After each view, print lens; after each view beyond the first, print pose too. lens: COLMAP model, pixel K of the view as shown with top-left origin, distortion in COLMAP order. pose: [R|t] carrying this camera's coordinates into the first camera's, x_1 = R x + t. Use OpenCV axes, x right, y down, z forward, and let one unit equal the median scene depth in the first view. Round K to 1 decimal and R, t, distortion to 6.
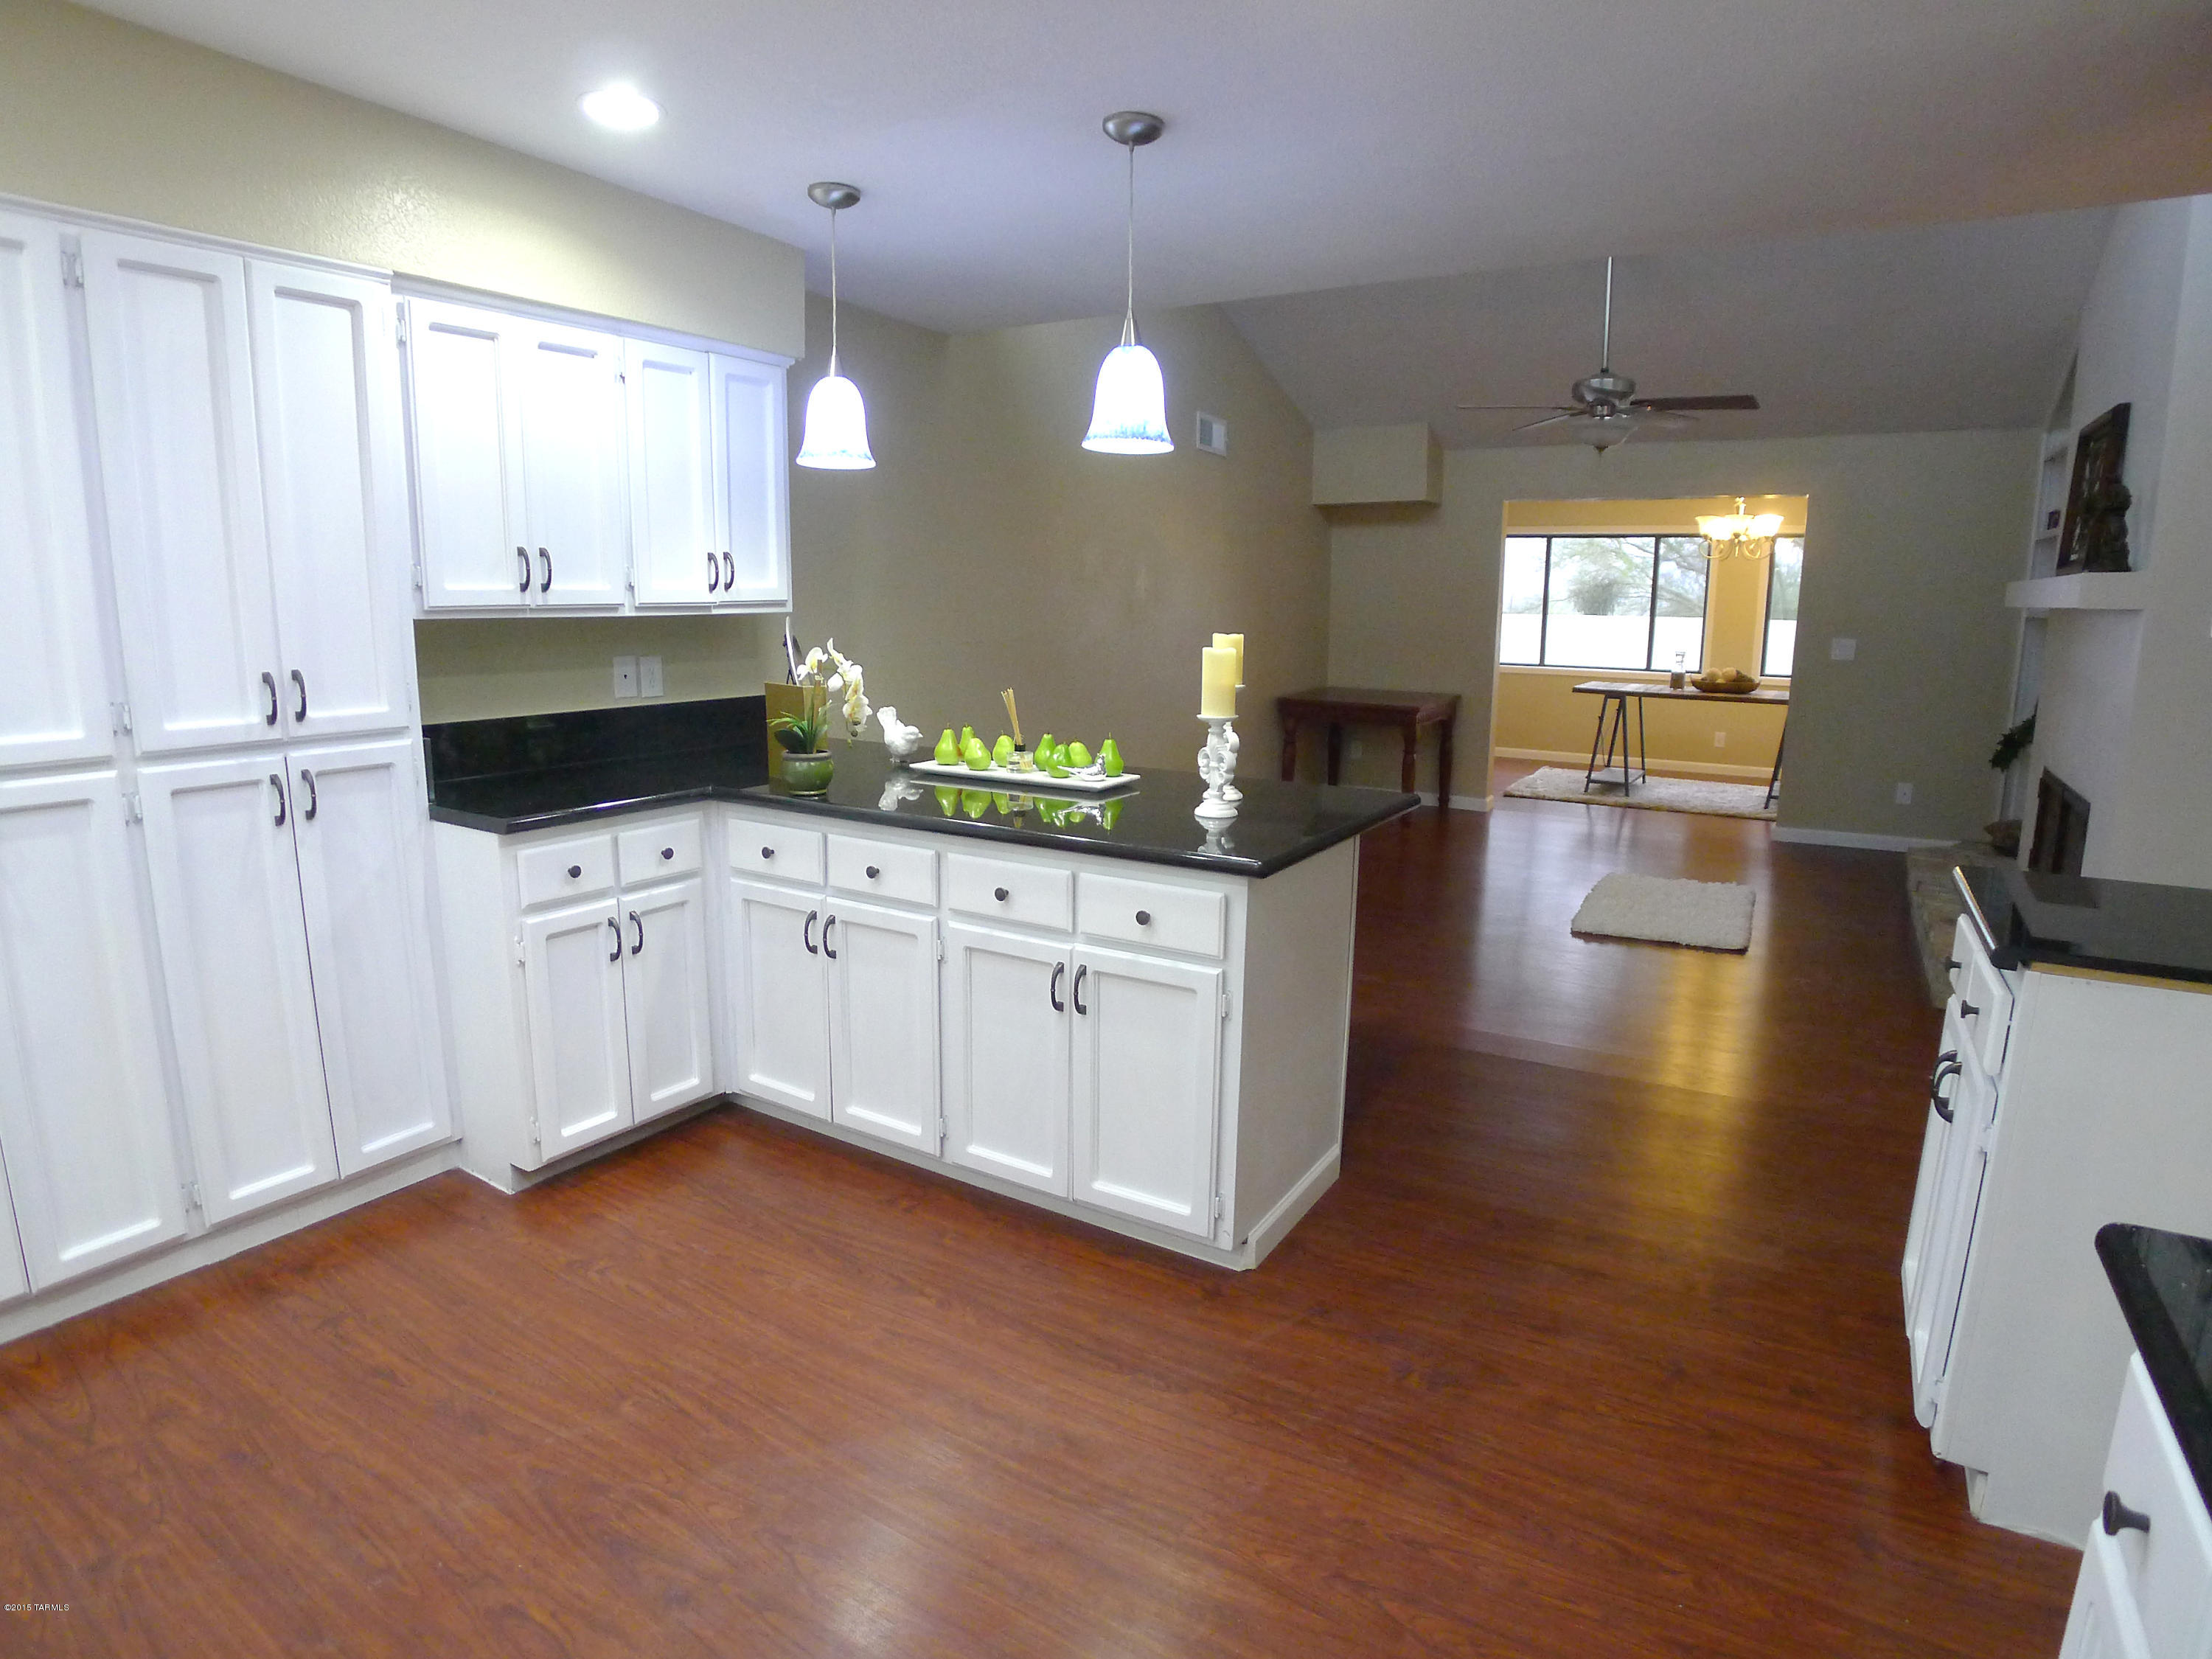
lens RADIAL K [[1206.0, 0, 1079.0], [0, 1206.0, 819.0], [0, 0, 1]] dist [-0.105563, 0.032249]
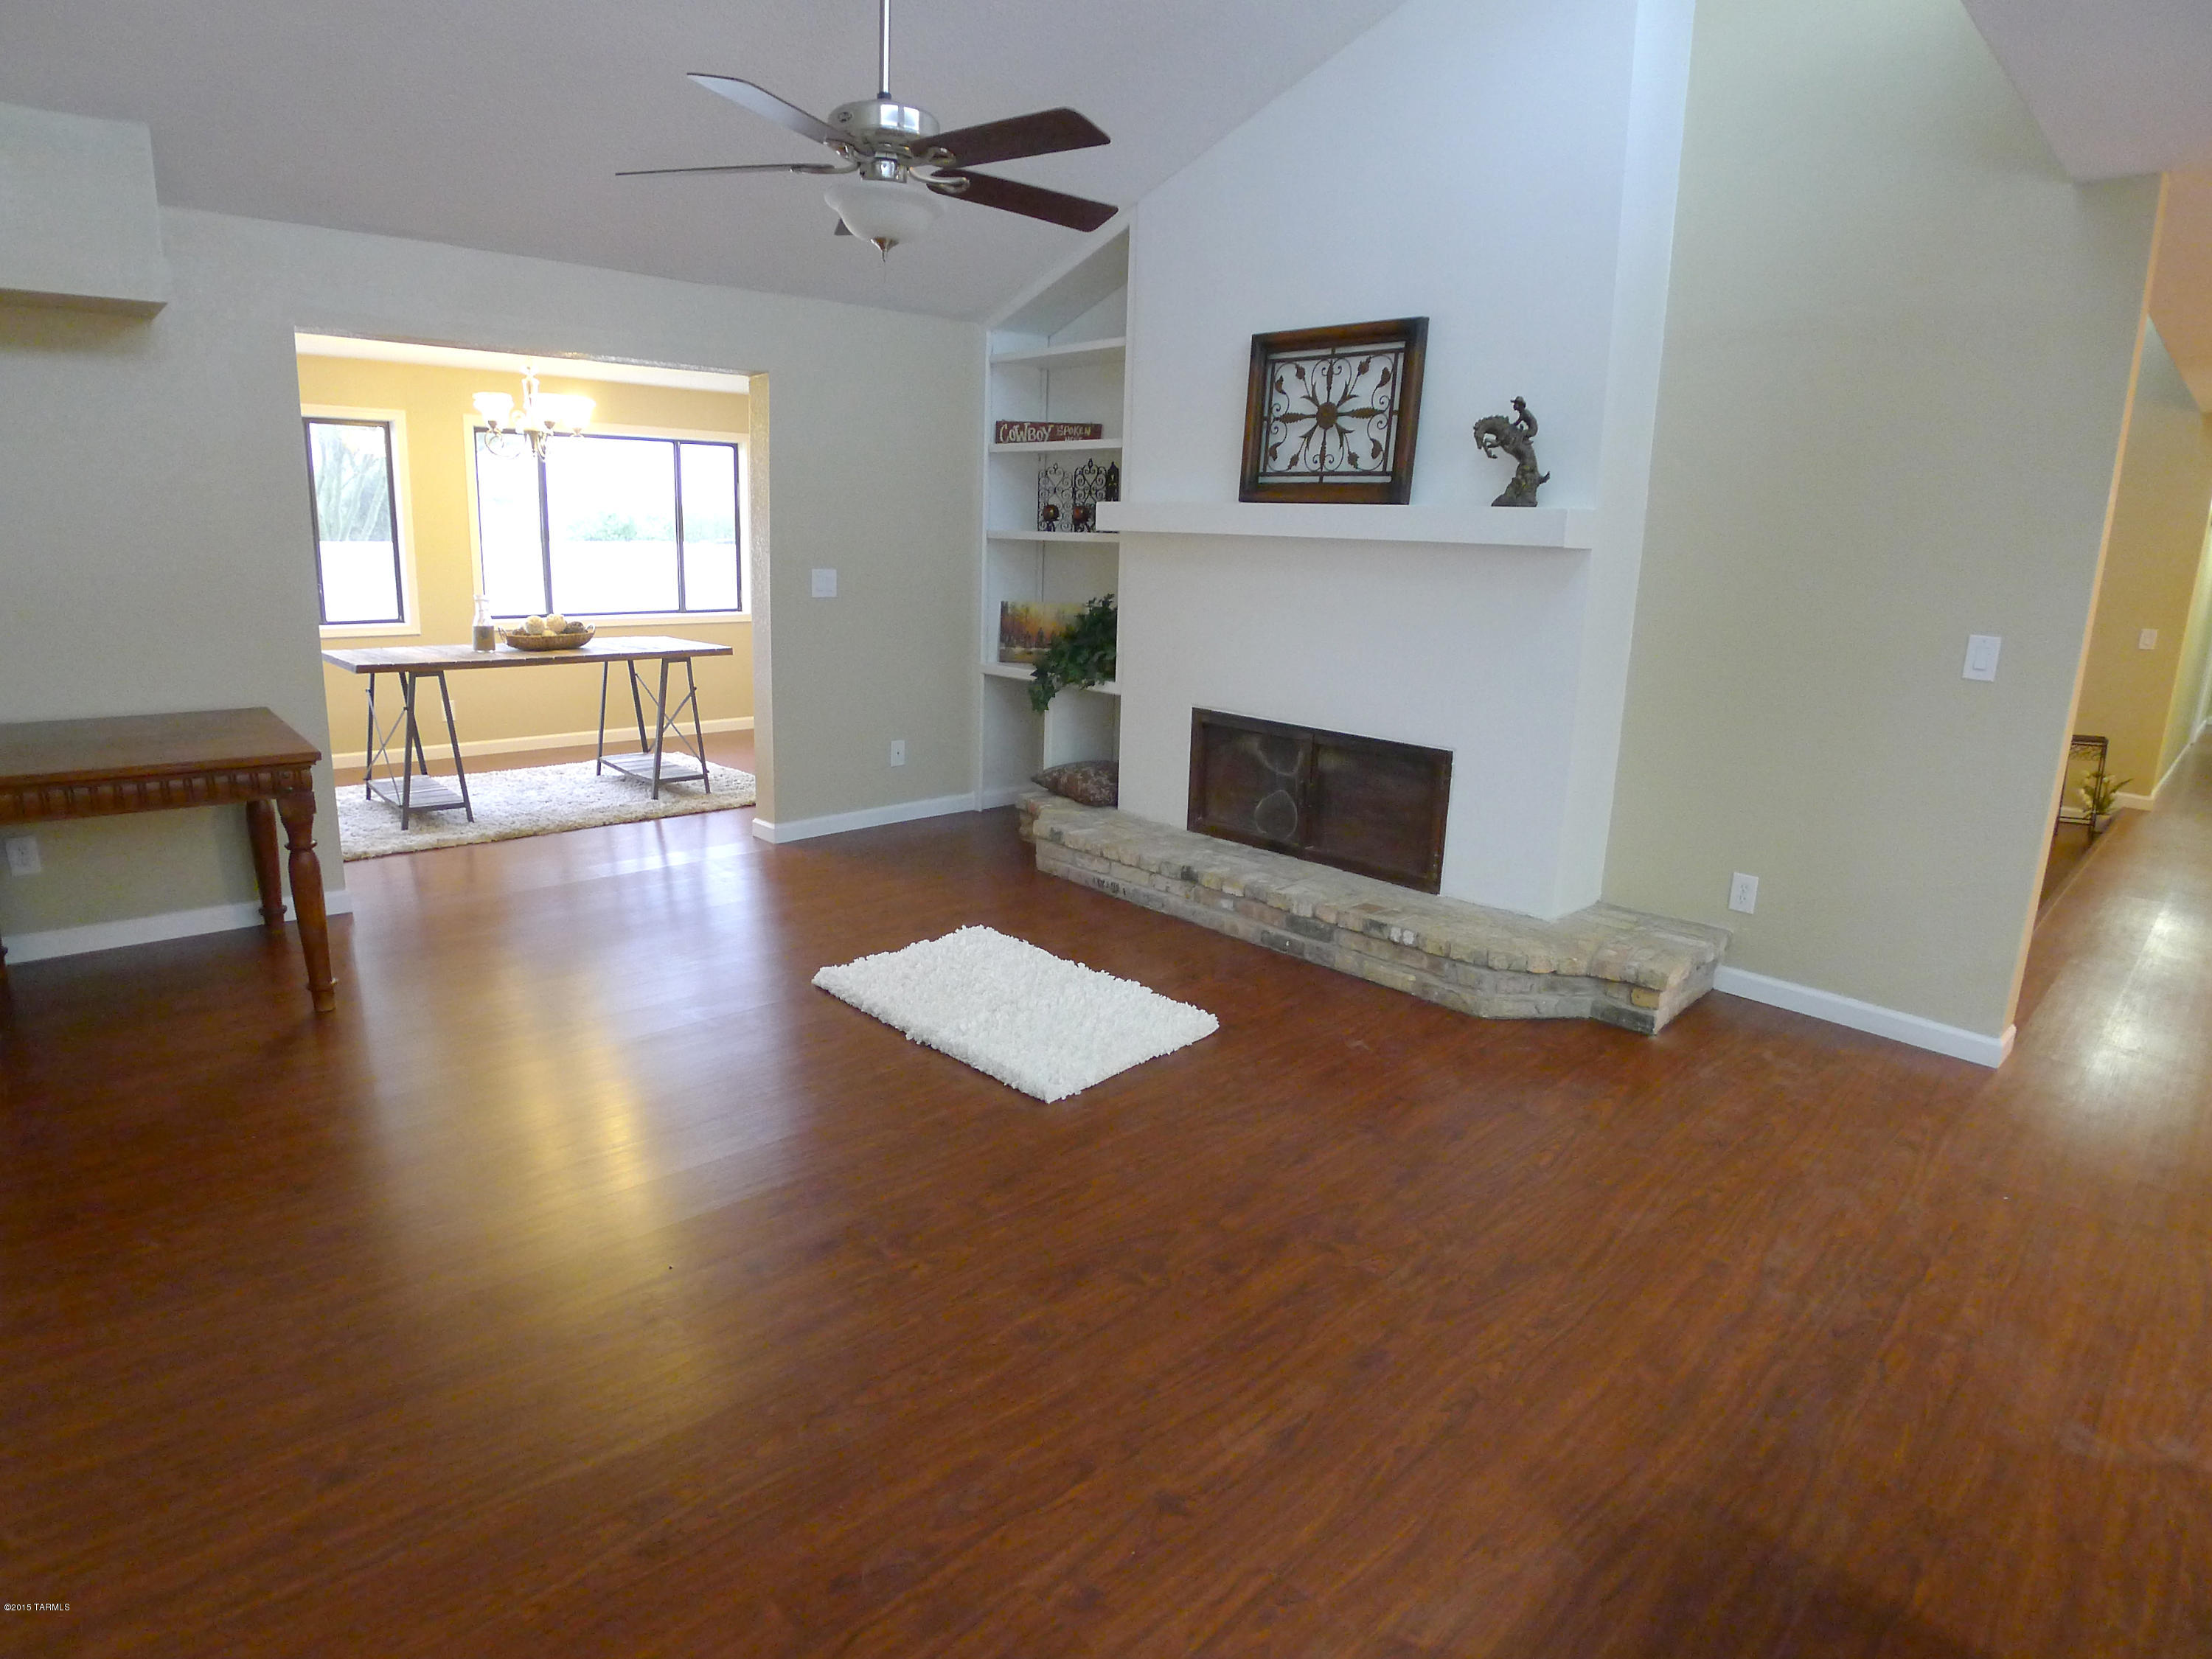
lens RADIAL K [[1197.2, 0, 1106.0], [0, 1197.2, 829.5], [0, 0, 1]] dist [-0.098668, 0.025661]
pose [[0.254139, -0.228437, 0.939803, -0.177905], [0.148496, 0.969401, 0.195476, -0.277134], [-0.955700, 0.089879, 0.280285, 1.486263]]
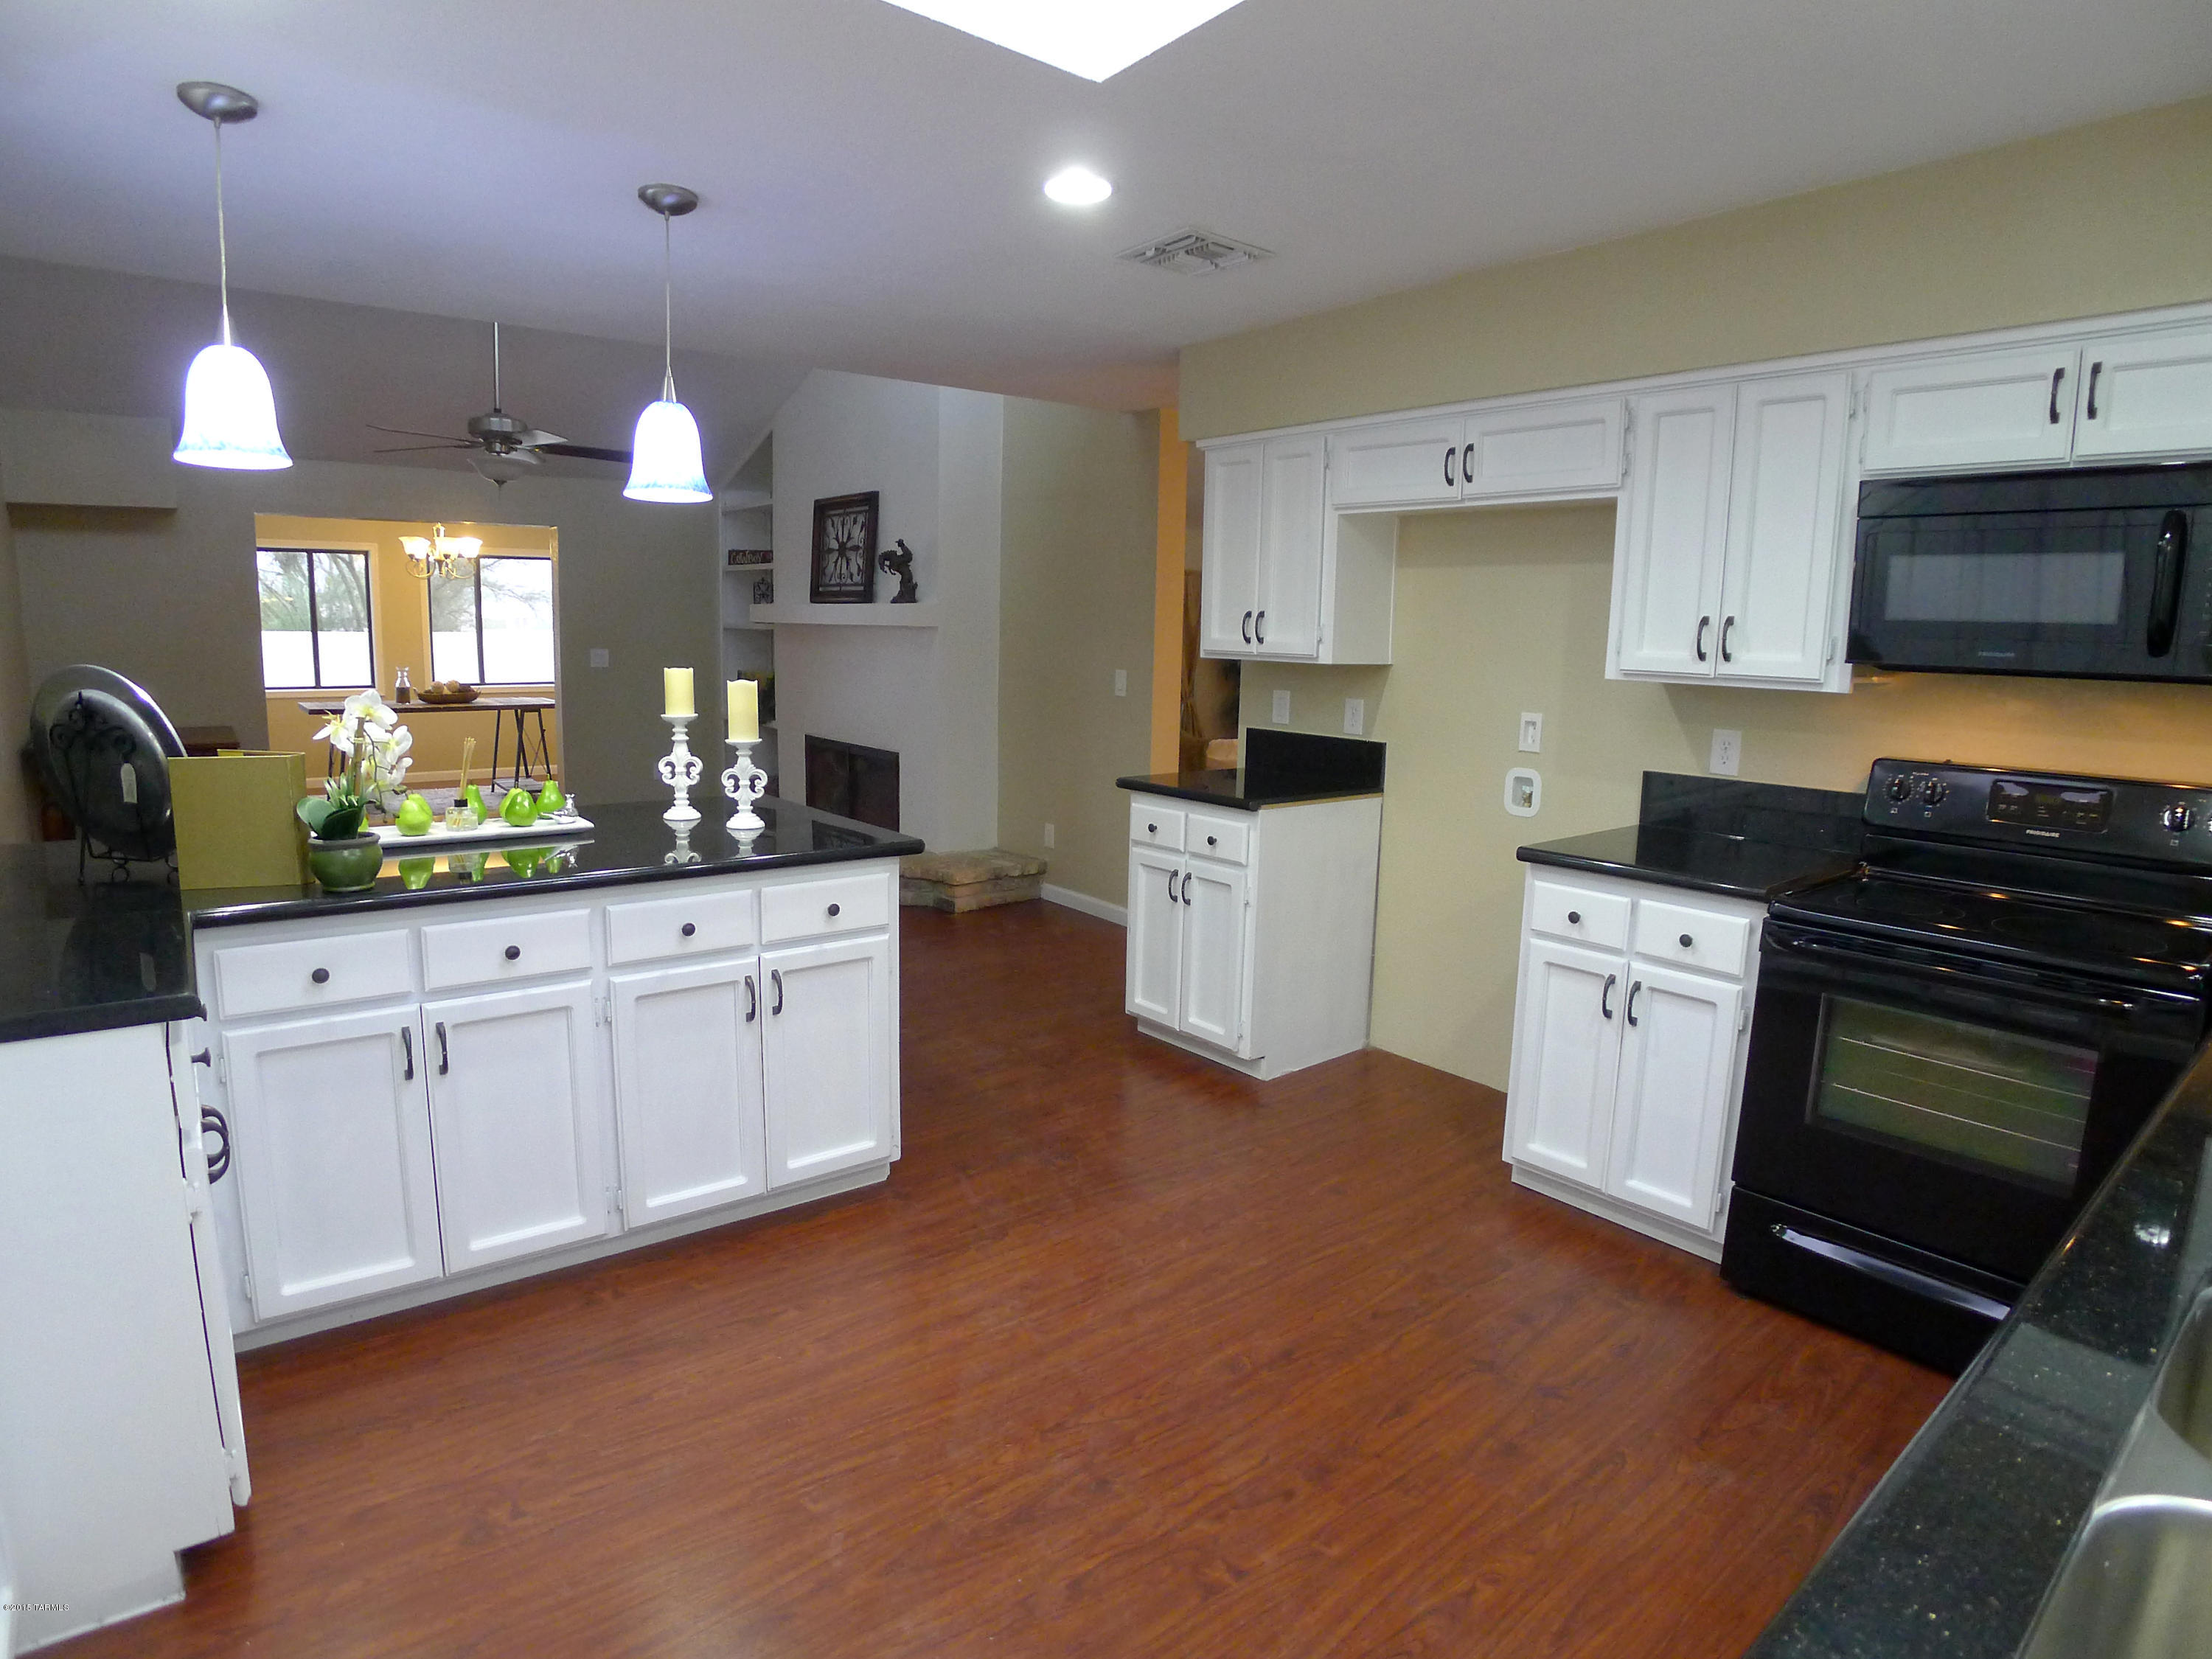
lens RADIAL K [[1206.0, 0, 1079.0], [0, 1206.0, 819.0], [0, 0, 1]] dist [-0.105563, 0.032249]
pose [[0.340246, -0.145507, 0.929010, -0.799008], [0.149721, 0.983735, 0.099243, -0.073080], [-0.928340, 0.105325, 0.356498, 0.294839]]
